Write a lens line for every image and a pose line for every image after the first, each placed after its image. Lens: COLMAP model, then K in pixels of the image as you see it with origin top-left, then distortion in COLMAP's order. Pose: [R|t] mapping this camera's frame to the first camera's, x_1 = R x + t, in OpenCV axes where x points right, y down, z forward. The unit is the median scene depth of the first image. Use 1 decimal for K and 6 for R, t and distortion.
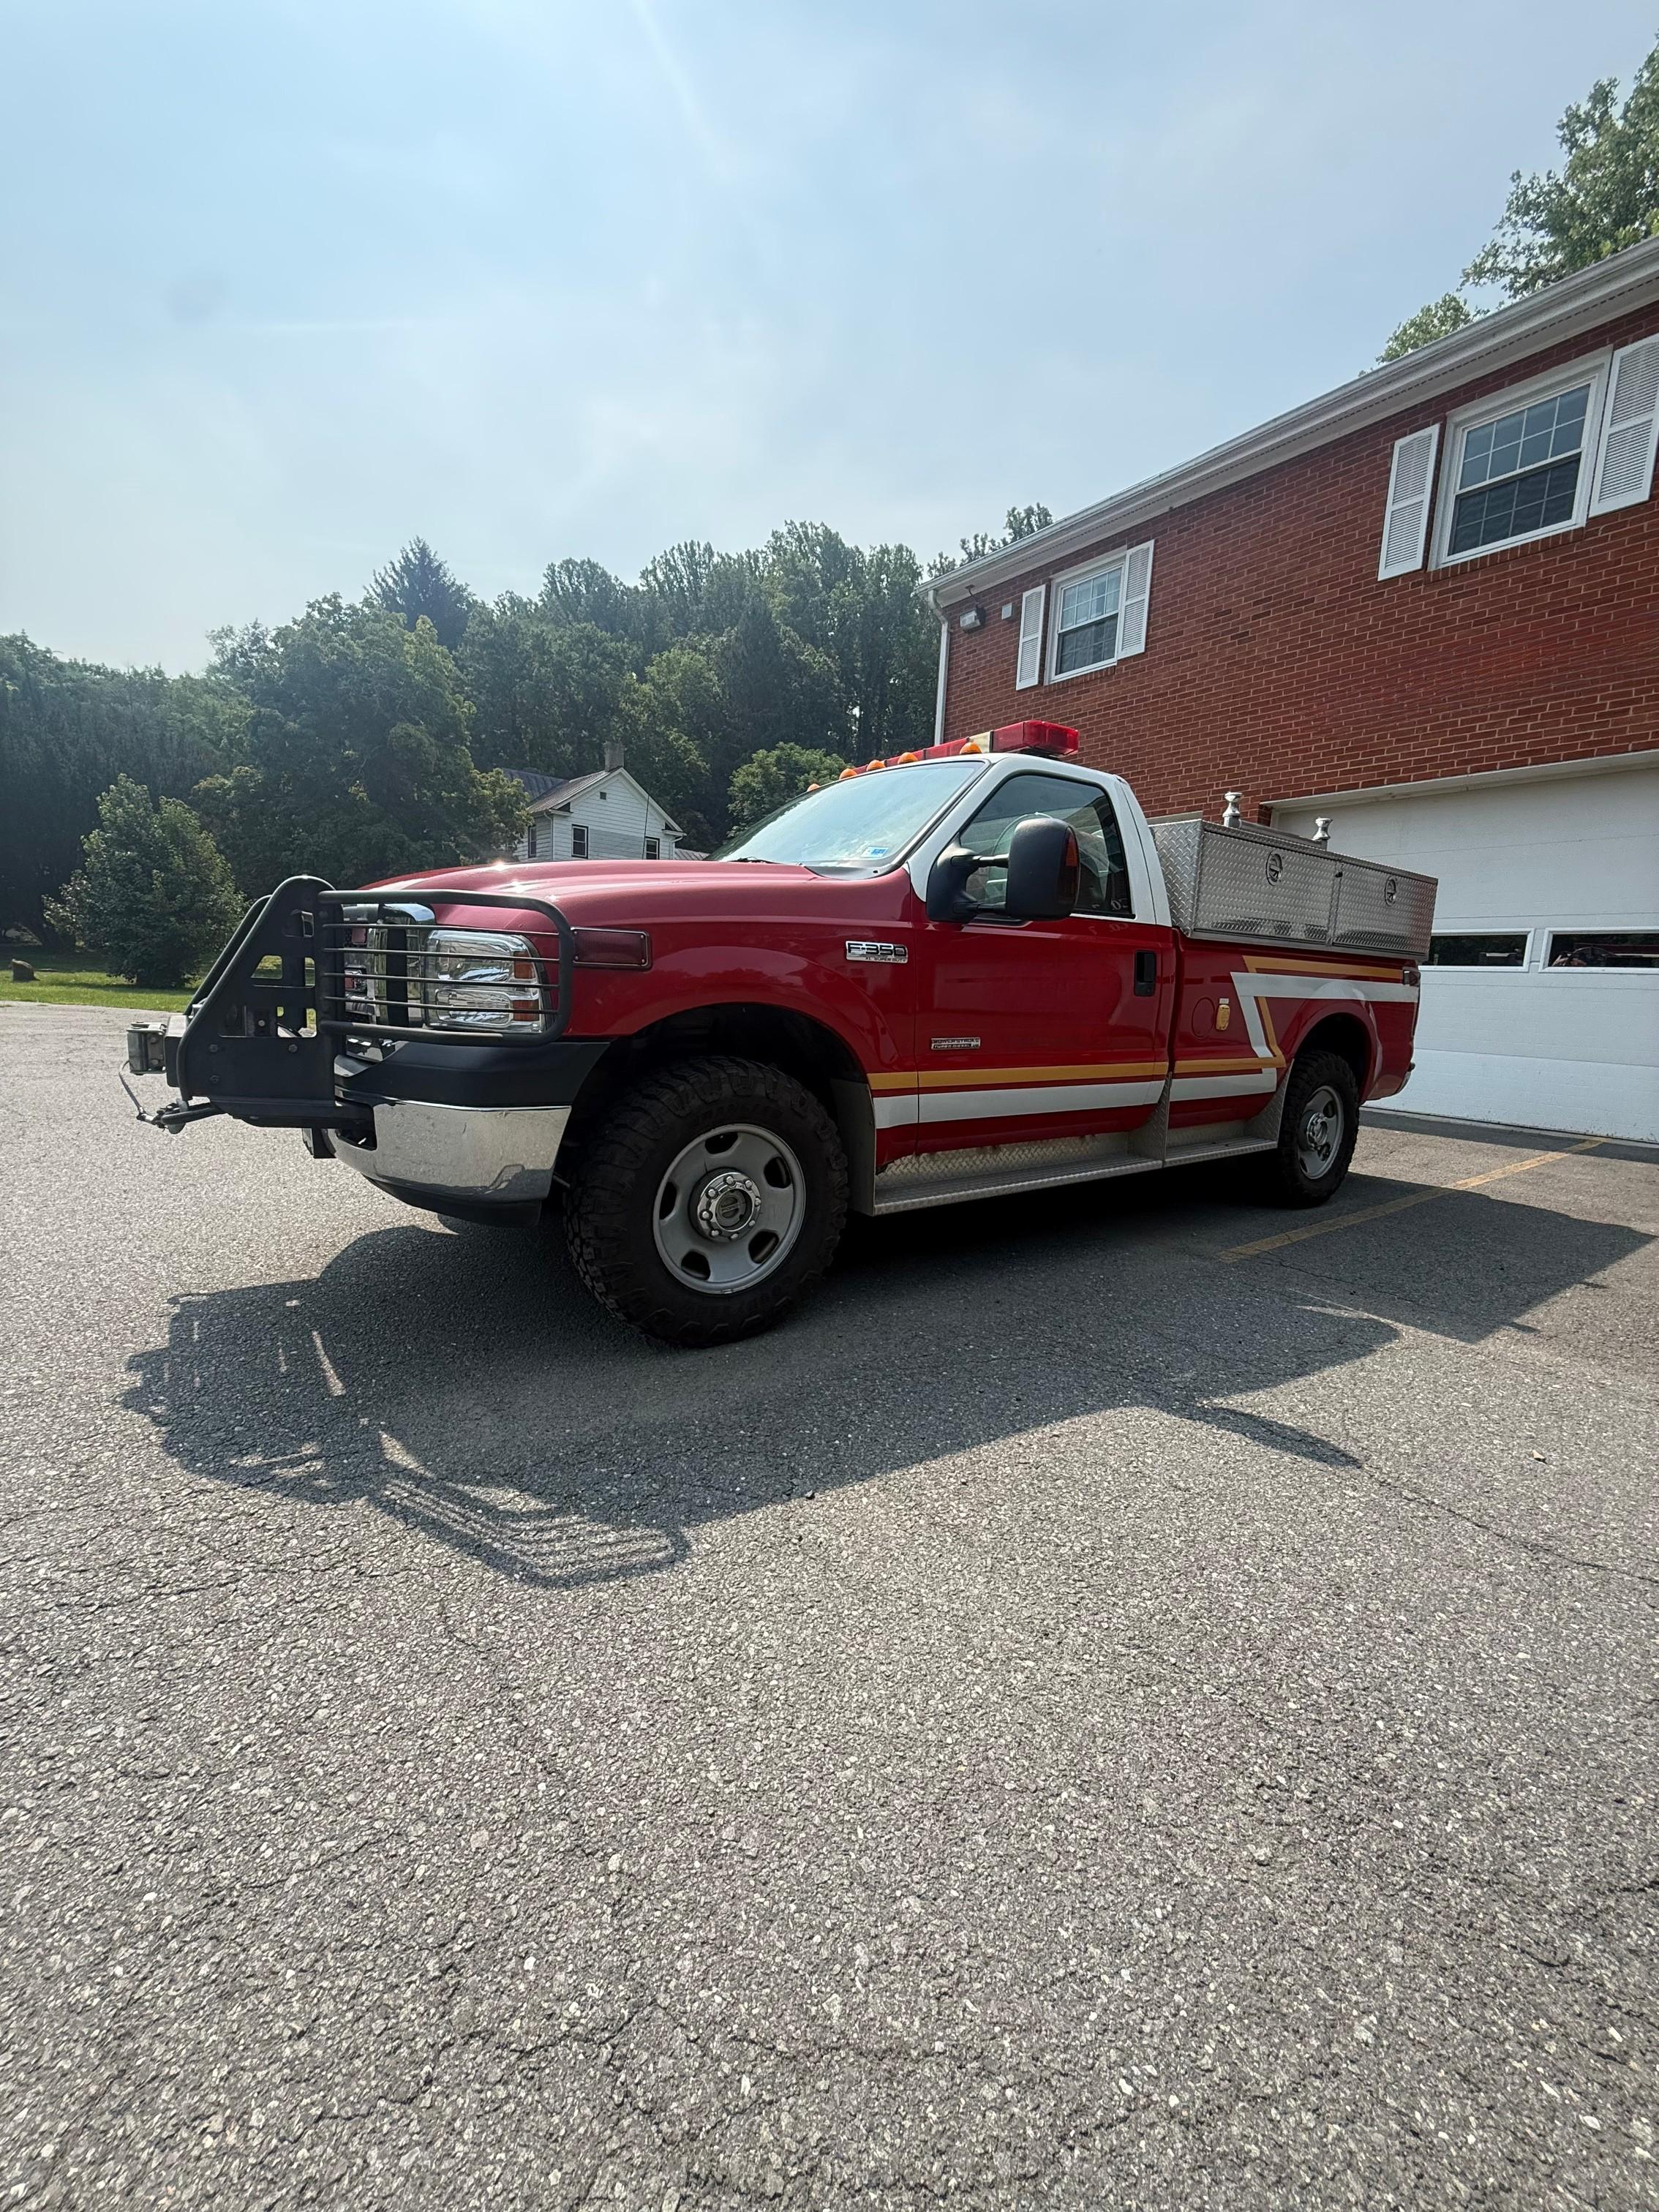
lens RADIAL K [[879.2, 0, 830.1], [0, 879.2, 1109.0], [0, 0, 1]] dist [-0.001034, 0.000377]
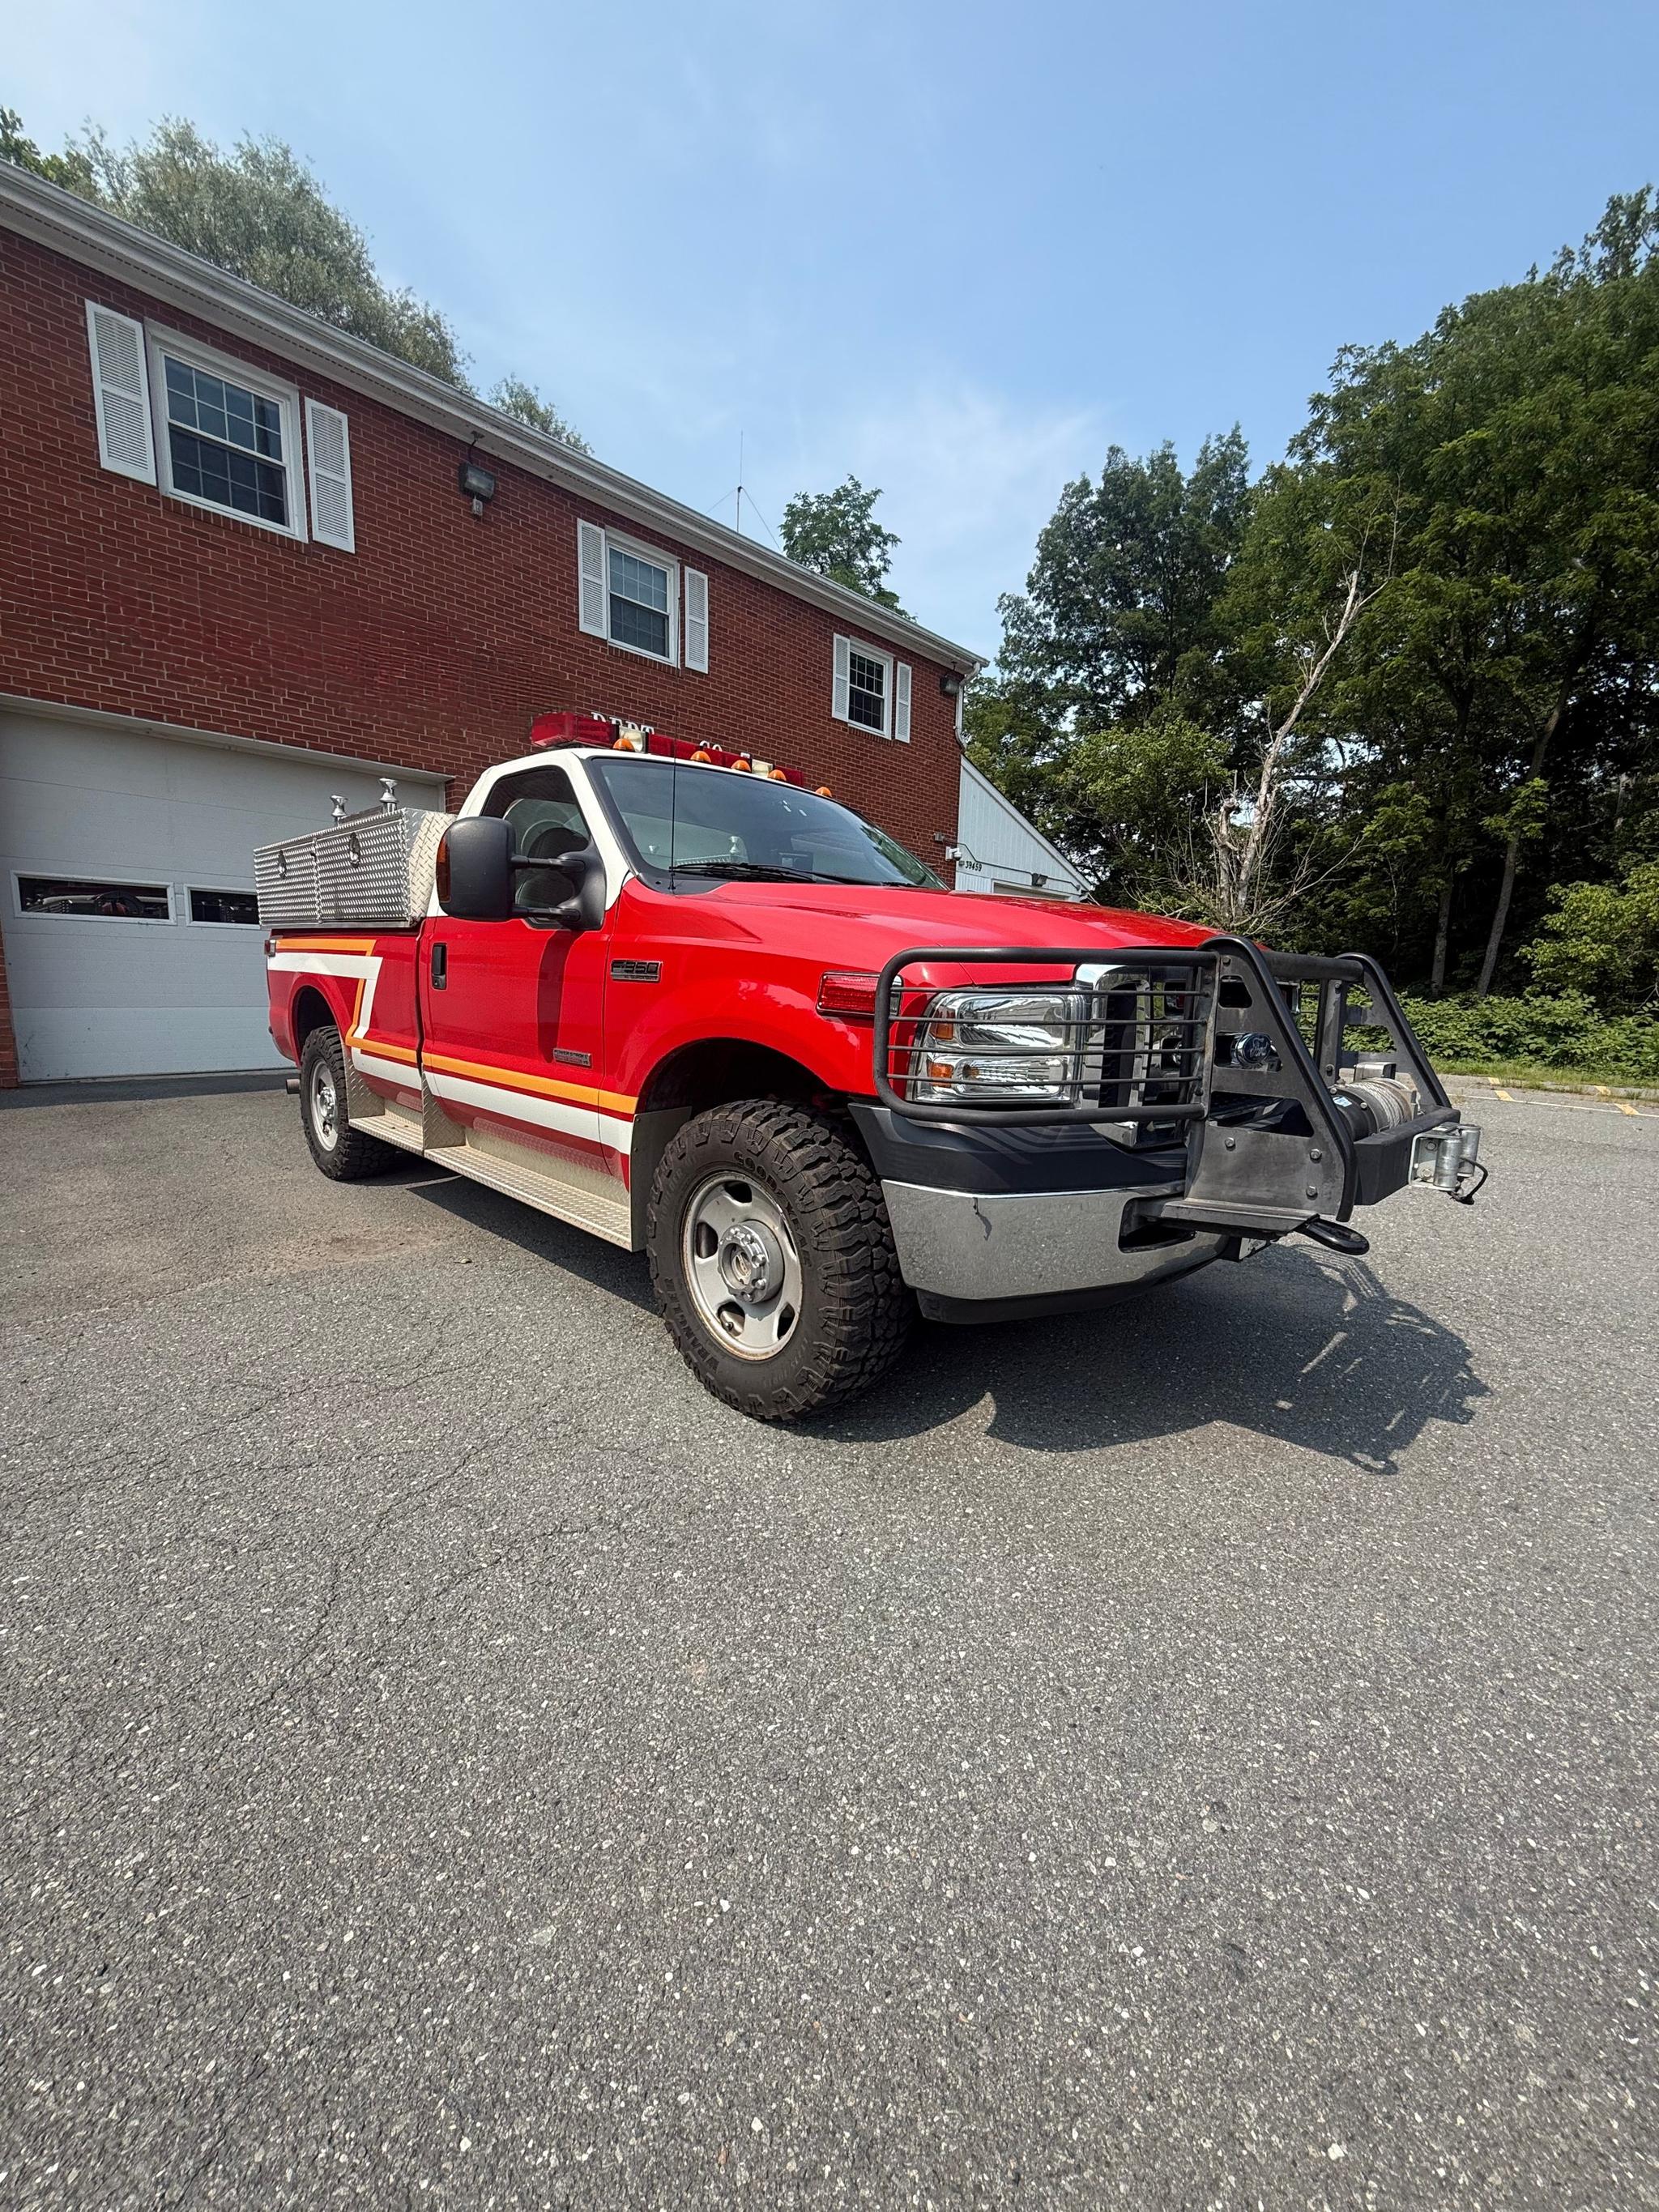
lens RADIAL K [[879.3, 0, 829.7], [0, 879.3, 1112.4], [0, 0, 1]] dist [-0.001034, 0.000377]
pose [[-0.162102, -0.201604, 0.965960, -1.145845], [0.105048, 0.969819, 0.220038, -0.272432], [-0.981167, 0.137141, -0.136032, 1.307678]]
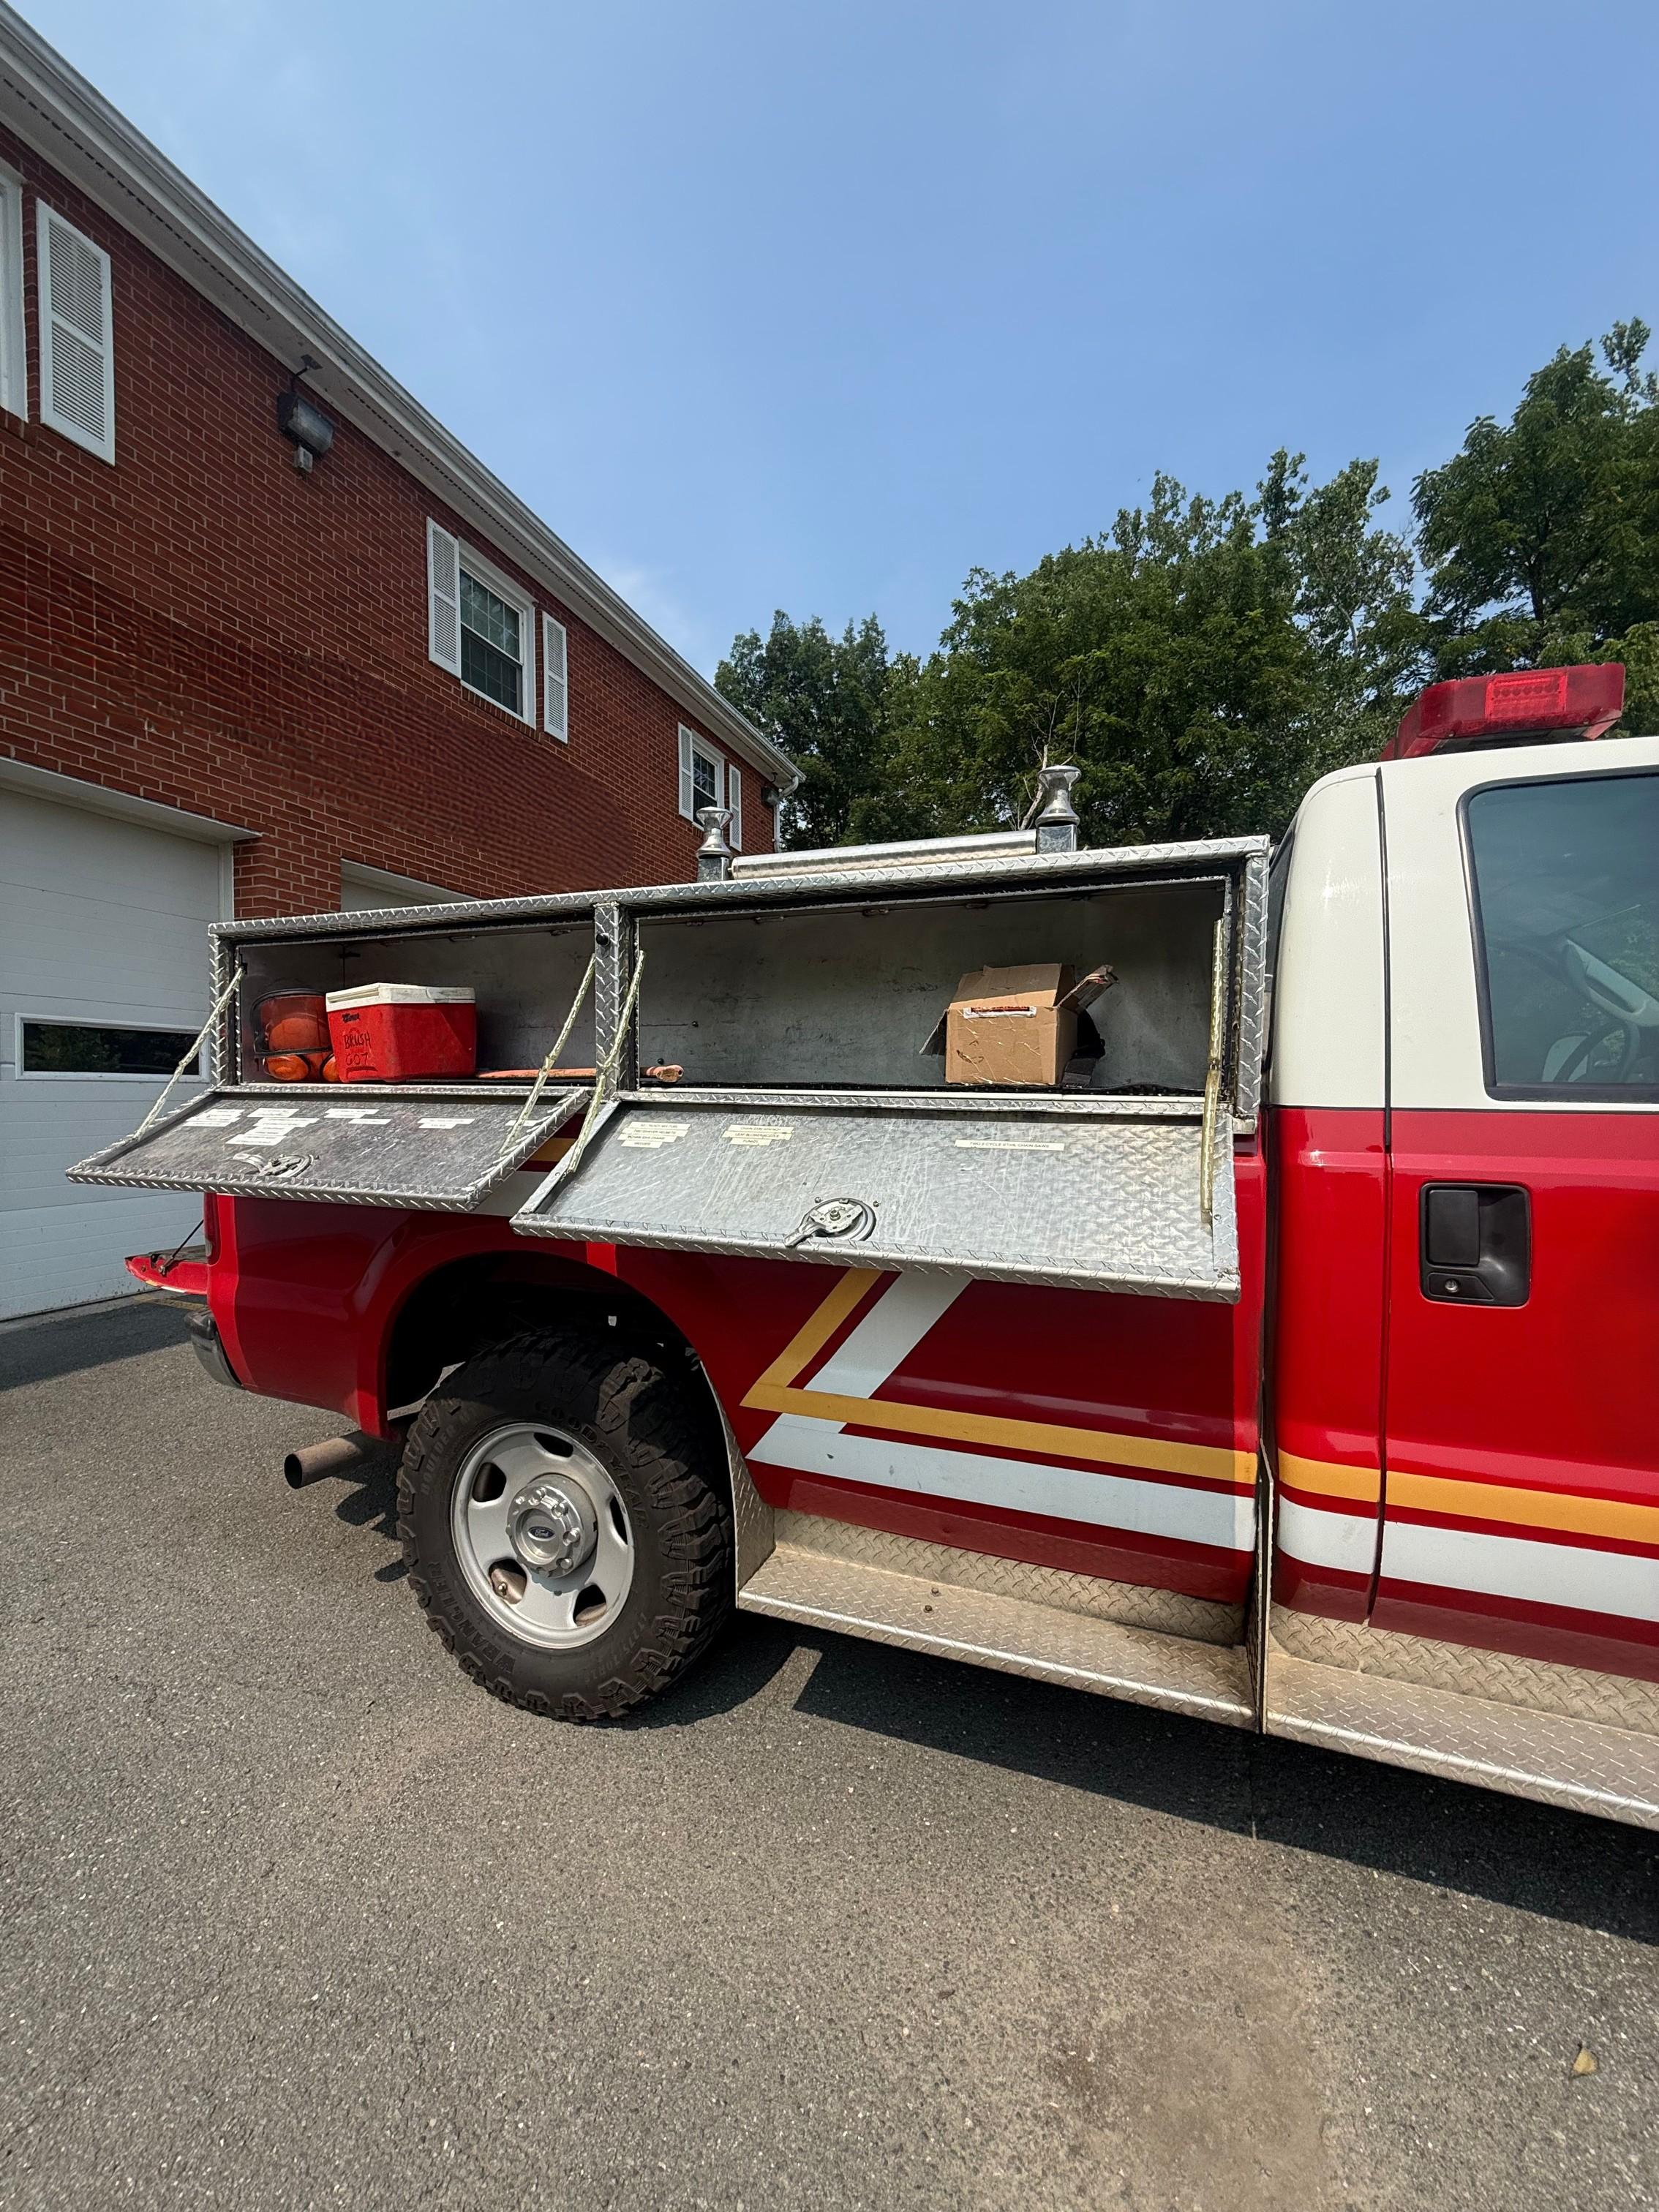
lens RADIAL K [[879.2, 0, 829.9], [0, 879.2, 1111.1], [0, 0, 1]] dist [-0.001034, 0.000377]
pose [[-0.546975, -0.063182, 0.834761, -0.156258], [0.091845, 0.986600, 0.134855, -0.402363], [-0.832095, 0.150431, -0.533842, 2.065222]]
